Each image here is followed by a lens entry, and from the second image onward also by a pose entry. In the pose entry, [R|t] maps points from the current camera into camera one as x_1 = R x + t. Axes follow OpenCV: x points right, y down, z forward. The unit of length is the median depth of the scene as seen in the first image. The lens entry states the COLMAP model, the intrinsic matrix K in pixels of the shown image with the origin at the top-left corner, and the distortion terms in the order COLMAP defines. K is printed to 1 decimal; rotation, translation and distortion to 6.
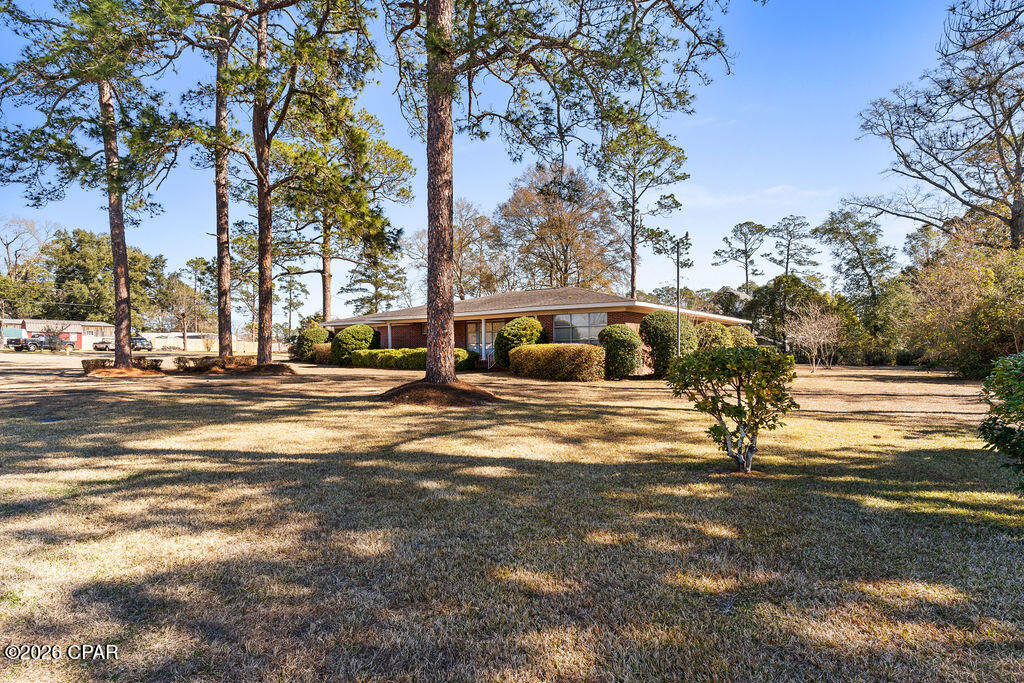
lens RADIAL K [[556.2, 0, 512.3], [0, 556.2, 344.4], [0, 0, 1]] dist [-0.003544, -0.000409]
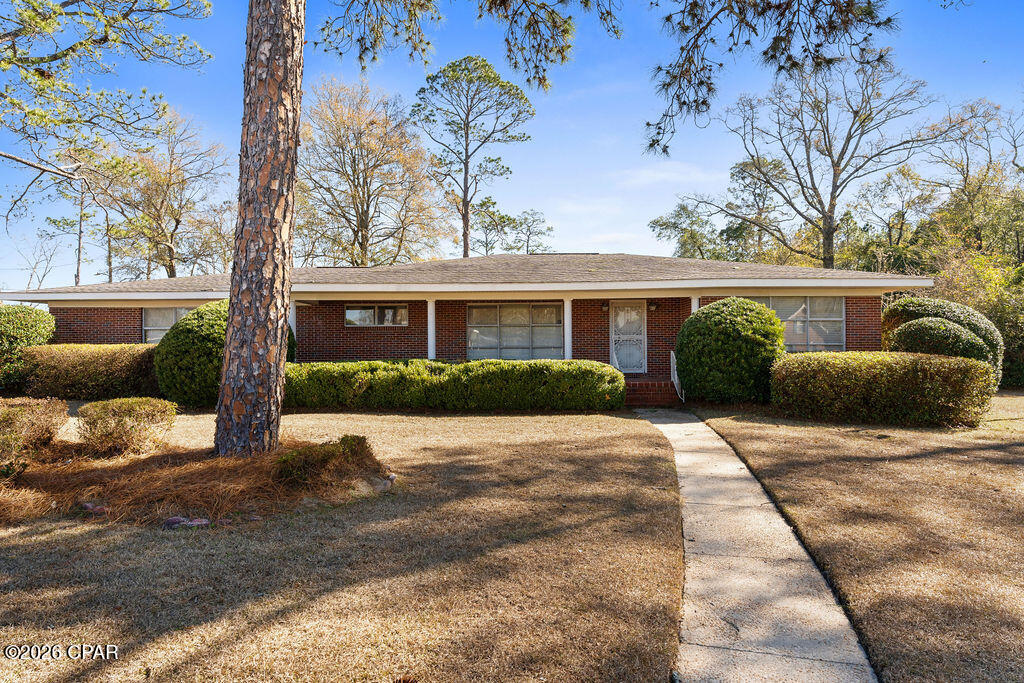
lens RADIAL K [[603.0, 0, 512.9], [0, 603.0, 340.0], [0, 0, 1]] dist [0.001659, 0.000178]
pose [[0.816866, 0.009127, 0.576756, -0.202210], [-0.006328, 0.999956, -0.006861, -0.002725], [-0.576793, 0.001955, 0.816888, 0.294472]]
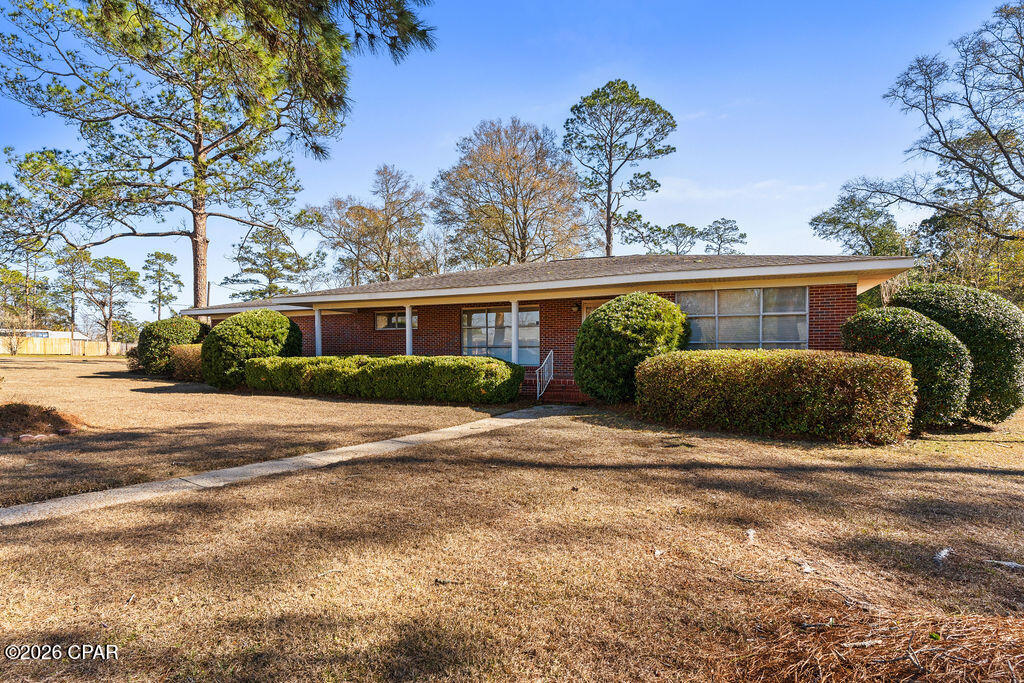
lens RADIAL K [[529.6, 0, 513.0], [0, 529.6, 358.1], [0, 0, 1]] dist [0.003869, 0.000238]
pose [[0.980425, 0.004249, 0.196847, -0.076610], [-0.008104, 0.999791, 0.018783, -0.000379], [-0.196726, -0.020011, 0.980254, 0.252165]]
